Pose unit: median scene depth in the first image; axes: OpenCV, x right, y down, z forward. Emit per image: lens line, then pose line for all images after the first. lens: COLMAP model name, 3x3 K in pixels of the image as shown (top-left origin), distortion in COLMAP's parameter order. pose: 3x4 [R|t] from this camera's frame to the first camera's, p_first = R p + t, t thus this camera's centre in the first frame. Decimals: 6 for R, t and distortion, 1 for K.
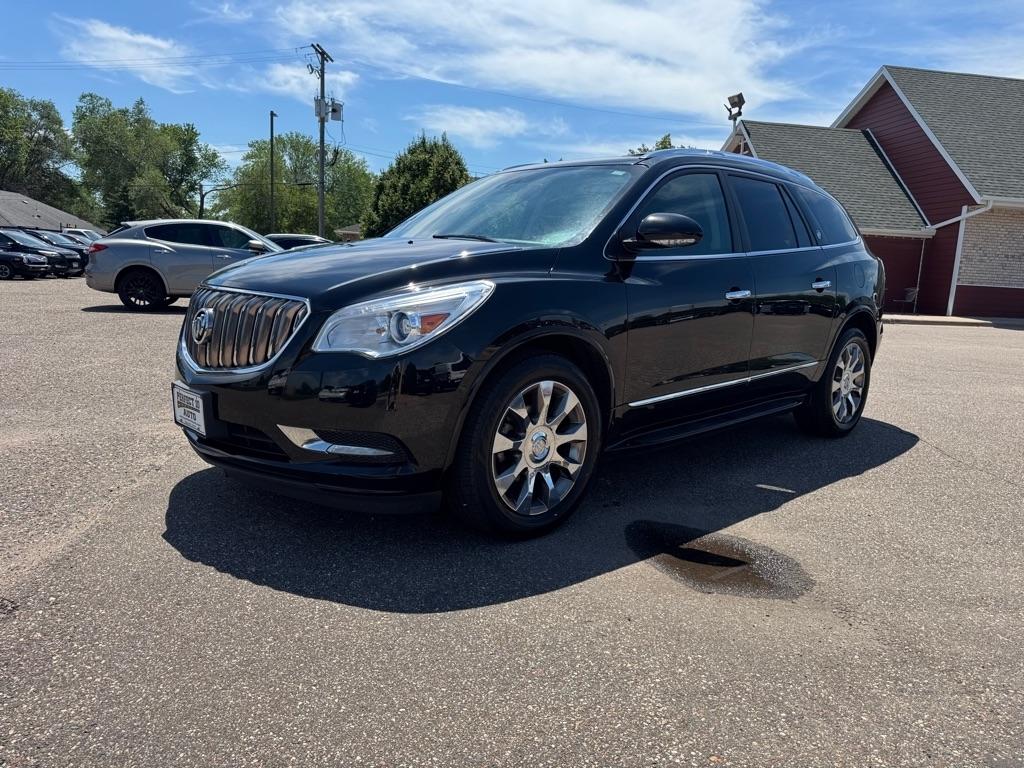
lens RADIAL K [[728.2, 0, 513.9], [0, 728.2, 386.1], [0, 0, 1]] dist [0.027582, -0.033785]
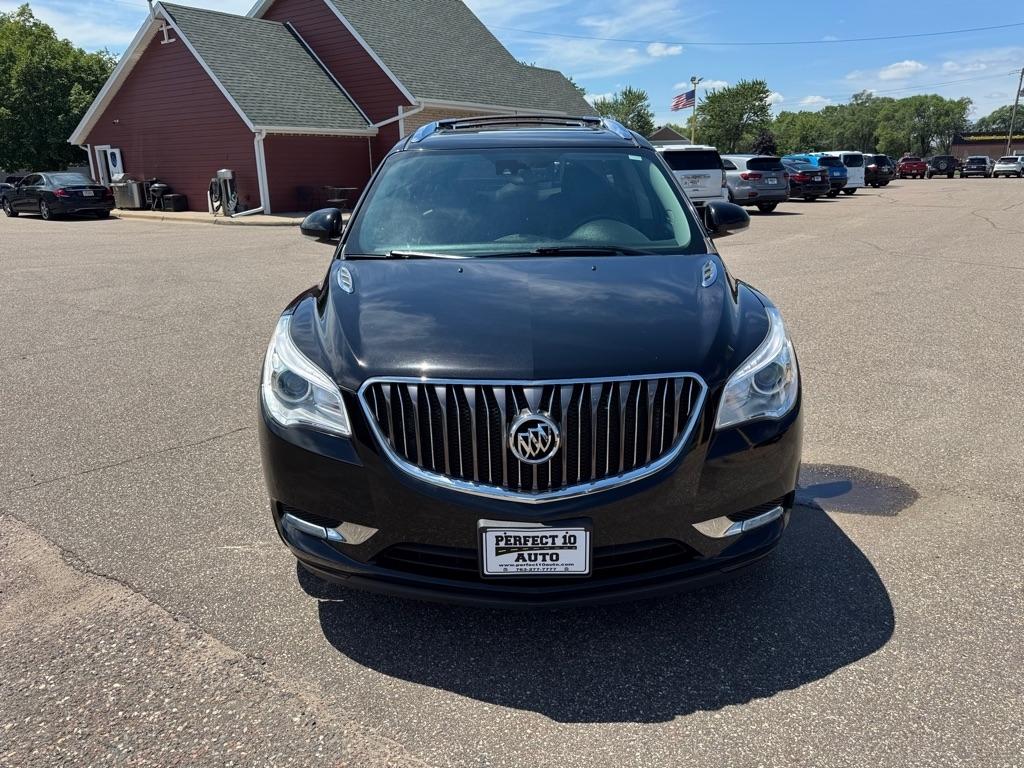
lens RADIAL K [[728.2, 0, 515.1], [0, 728.2, 379.3], [0, 0, 1]] dist [0.027582, -0.033785]
pose [[0.685476, -0.257188, 0.681159, -0.140109], [0.159534, 0.965855, 0.204137, -0.044318], [-0.710403, -0.031263, 0.703101, 0.077529]]
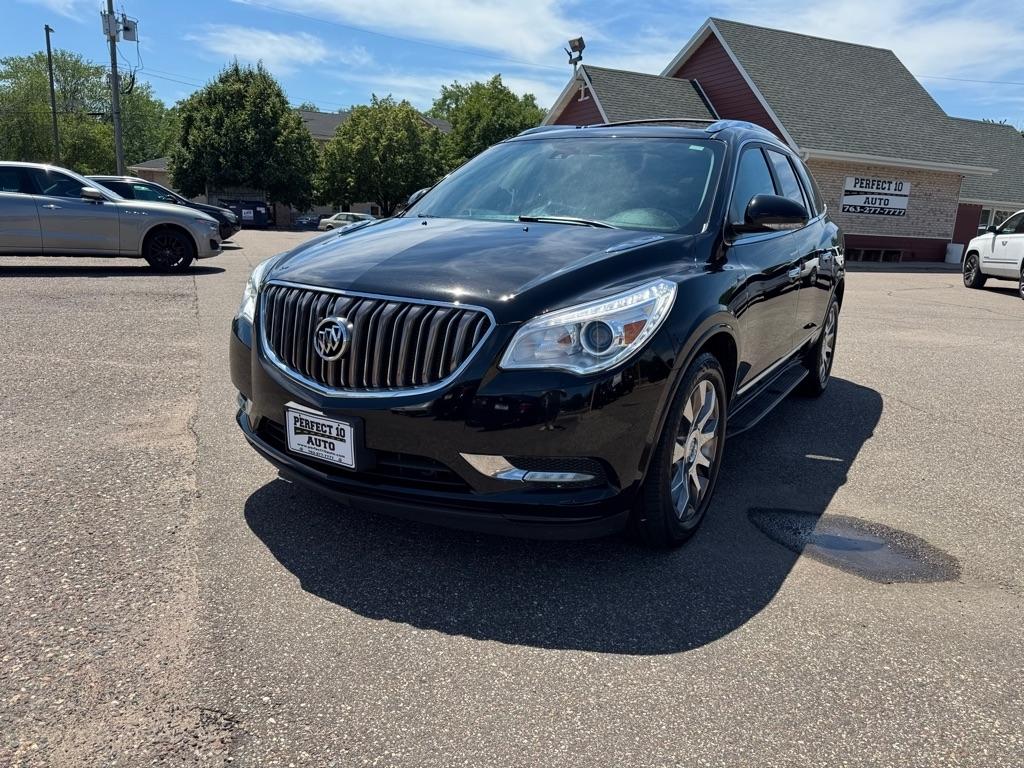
lens RADIAL K [[728.2, 0, 513.5], [0, 728.2, 386.8], [0, 0, 1]] dist [0.027582, -0.033785]
pose [[0.968863, -0.057952, 0.240720, -0.065397], [0.038523, 0.995666, 0.084649, -0.013788], [-0.244582, -0.072740, 0.966896, 0.020519]]
